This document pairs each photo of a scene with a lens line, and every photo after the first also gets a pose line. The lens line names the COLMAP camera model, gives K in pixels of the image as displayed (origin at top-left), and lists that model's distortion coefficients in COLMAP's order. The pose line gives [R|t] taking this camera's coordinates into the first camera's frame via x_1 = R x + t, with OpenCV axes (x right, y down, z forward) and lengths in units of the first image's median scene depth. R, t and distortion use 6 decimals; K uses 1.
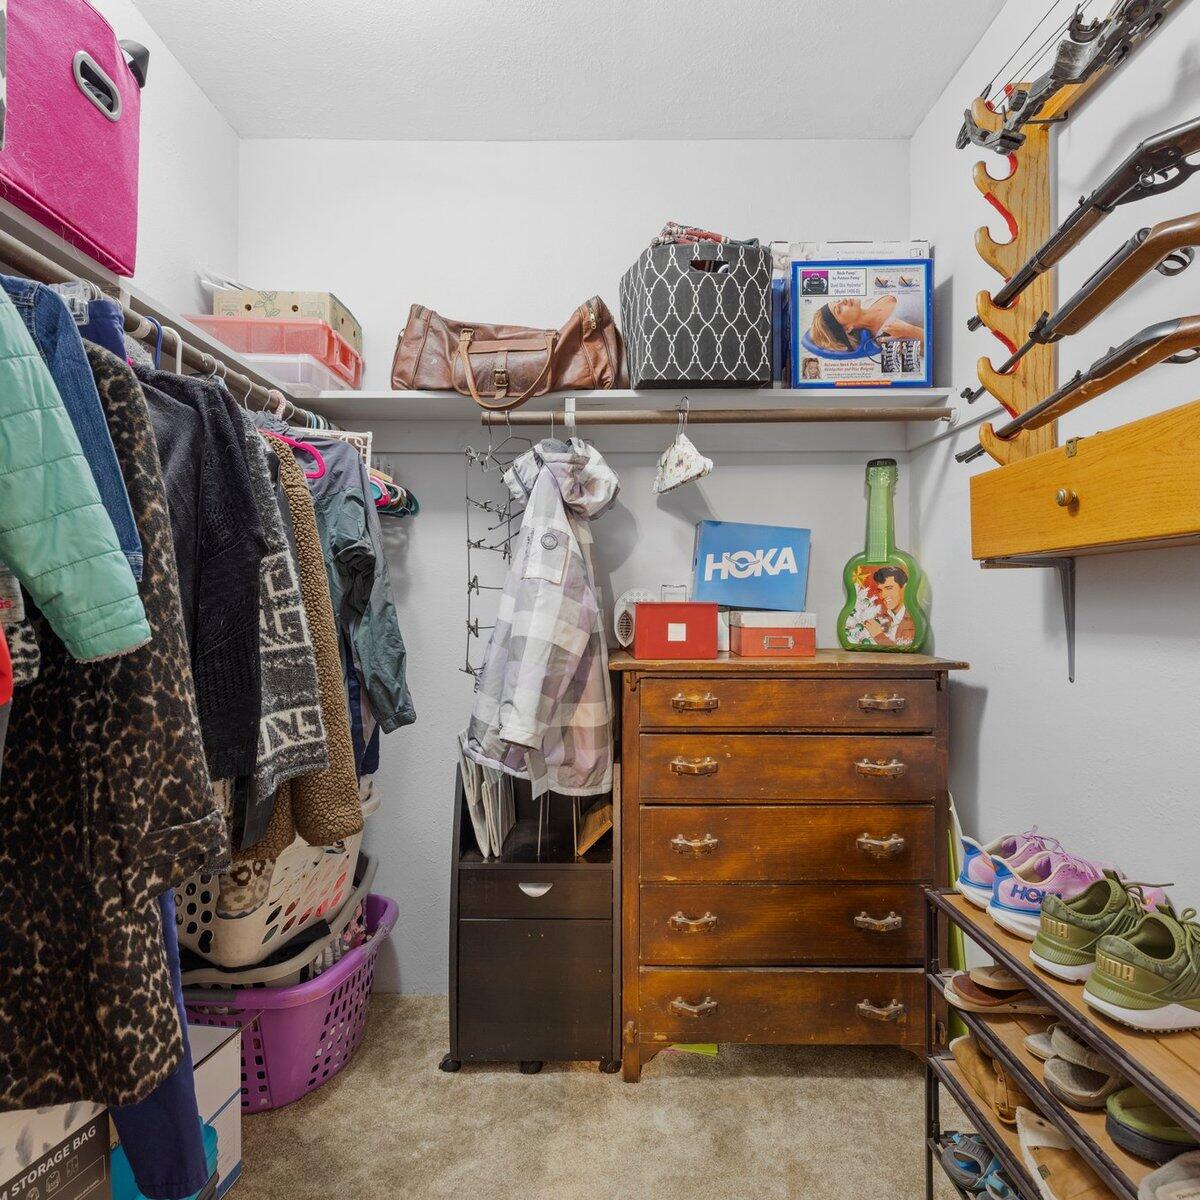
lens RADIAL K [[750.5, 0, 603.7], [0, 750.5, 599.1], [0, 0, 1]] dist [-0.000760, 0.001574]
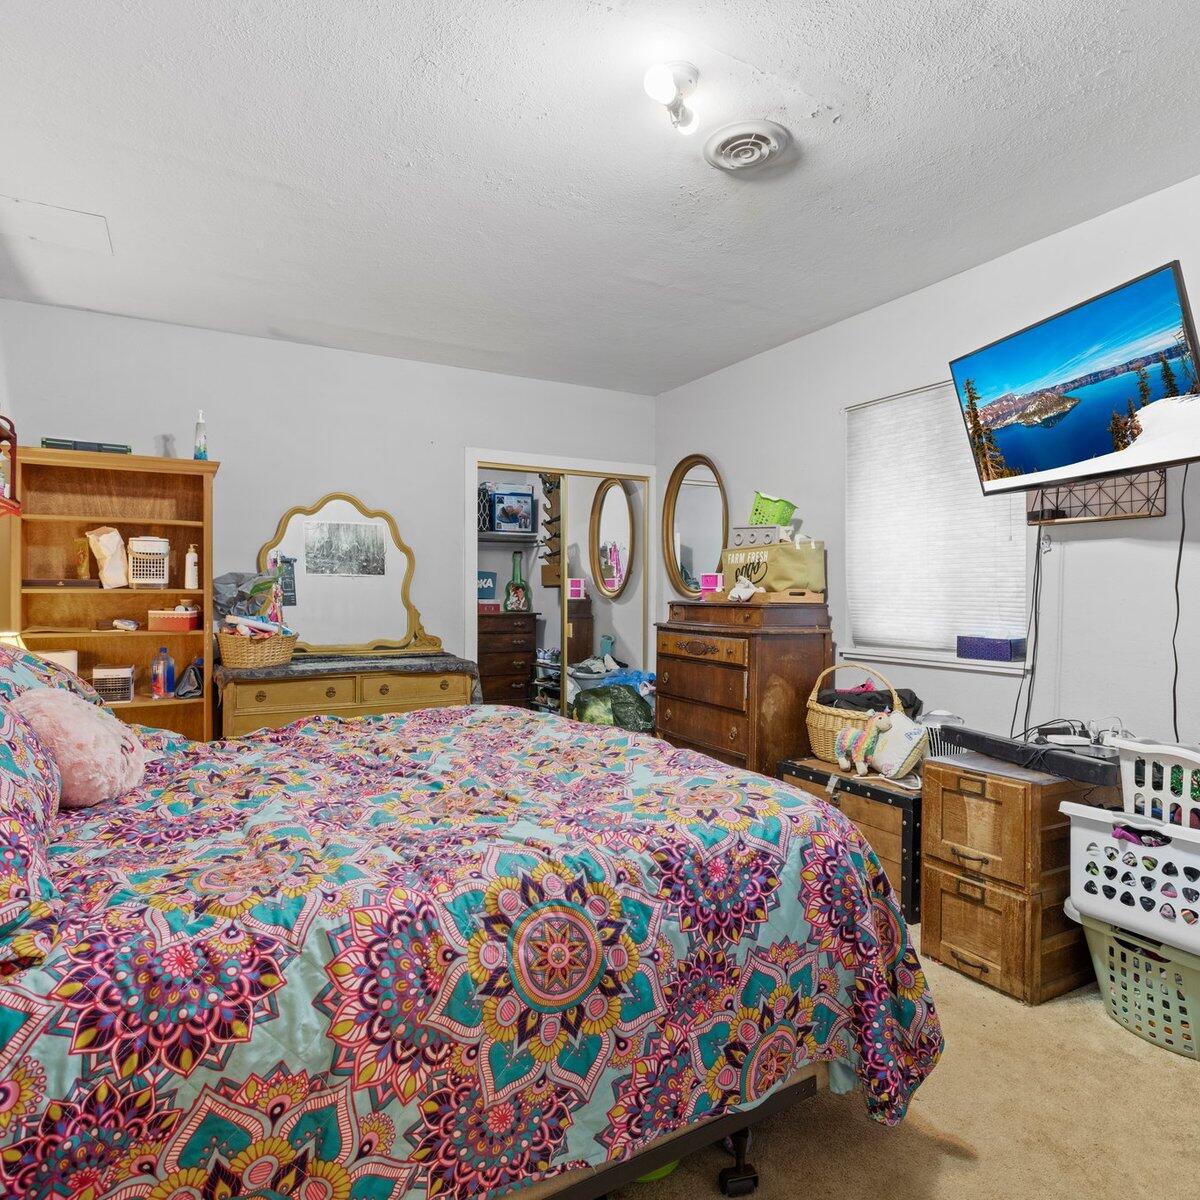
lens RADIAL K [[750.5, 0, 600.7], [0, 750.5, 600.0], [0, 0, 1]] dist [-0.000760, 0.001574]
pose [[0.874151, -0.000748, 0.485653, -0.933080], [-0.004584, 0.999942, 0.009791, -0.014181], [-0.485632, -0.010785, 0.874097, -2.099938]]
